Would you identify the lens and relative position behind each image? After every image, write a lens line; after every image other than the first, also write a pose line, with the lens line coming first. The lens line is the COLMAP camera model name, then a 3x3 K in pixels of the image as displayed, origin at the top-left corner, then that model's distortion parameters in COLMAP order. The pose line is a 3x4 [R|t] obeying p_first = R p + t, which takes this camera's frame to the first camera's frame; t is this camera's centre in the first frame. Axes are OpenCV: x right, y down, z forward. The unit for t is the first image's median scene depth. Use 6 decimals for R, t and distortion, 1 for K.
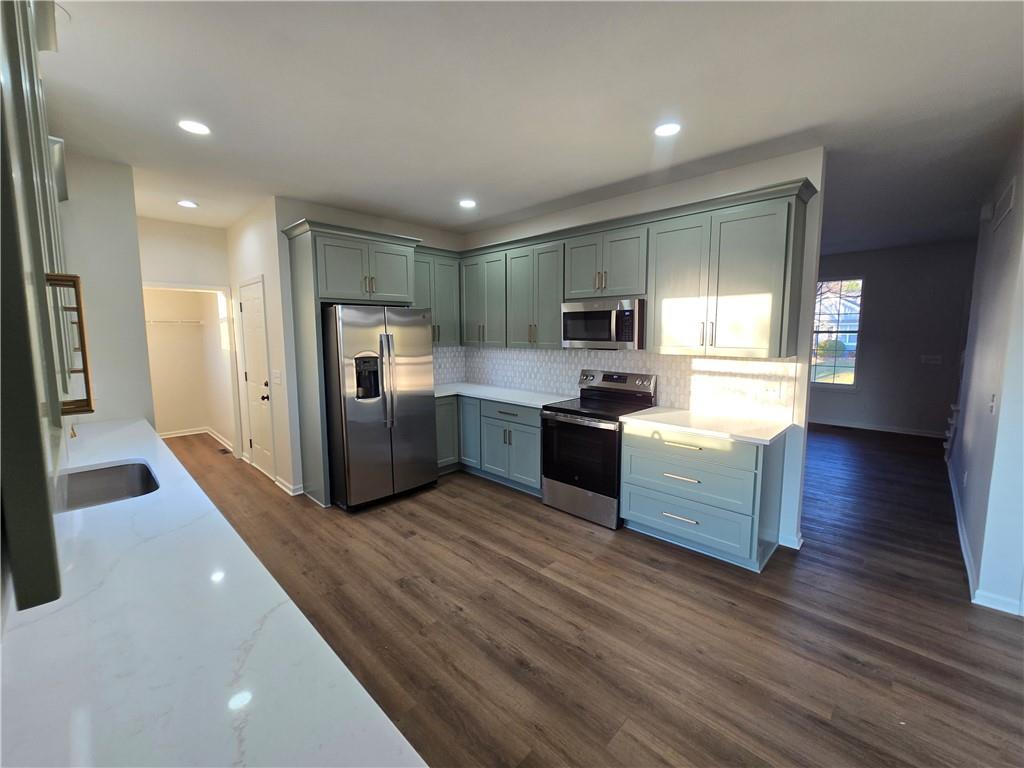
lens RADIAL K [[419.7, 0, 515.5], [0, 419.7, 380.8], [0, 0, 1]] dist [0.001228, 0.000589]
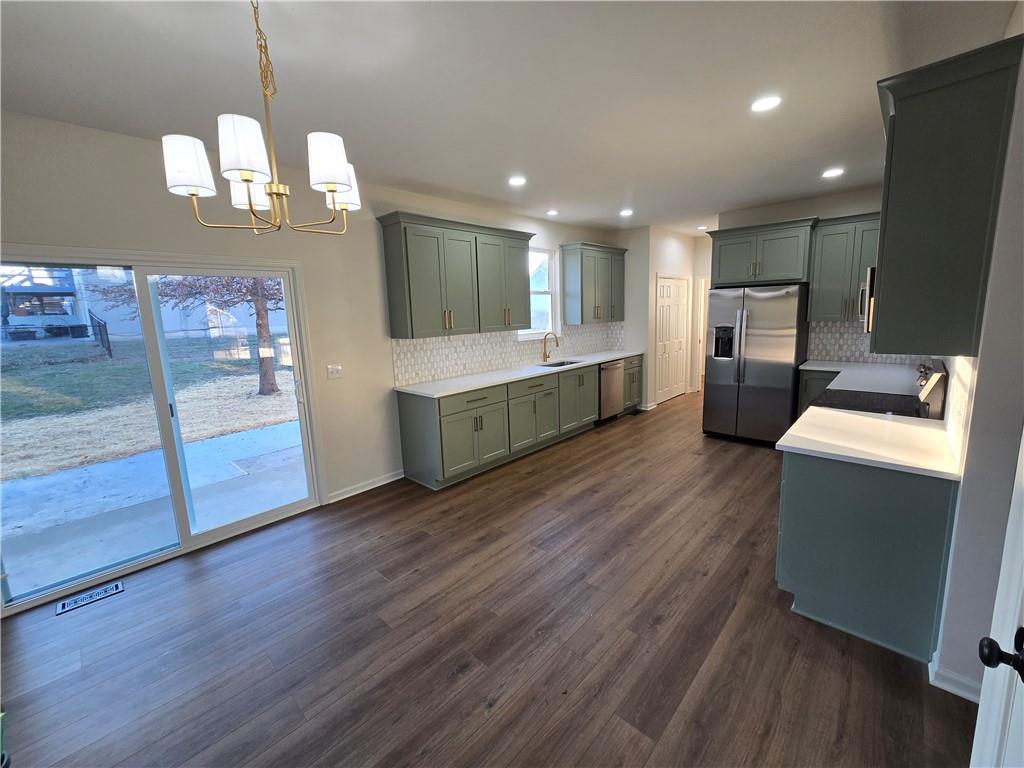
lens RADIAL K [[419.7, 0, 516.2], [0, 419.7, 377.0], [0, 0, 1]] dist [0.001228, 0.000589]
pose [[0.008048, 0.158307, -0.987357, 1.422022], [-0.088323, 0.983643, 0.156992, -0.066952], [0.996059, 0.085943, 0.021899, 0.460313]]
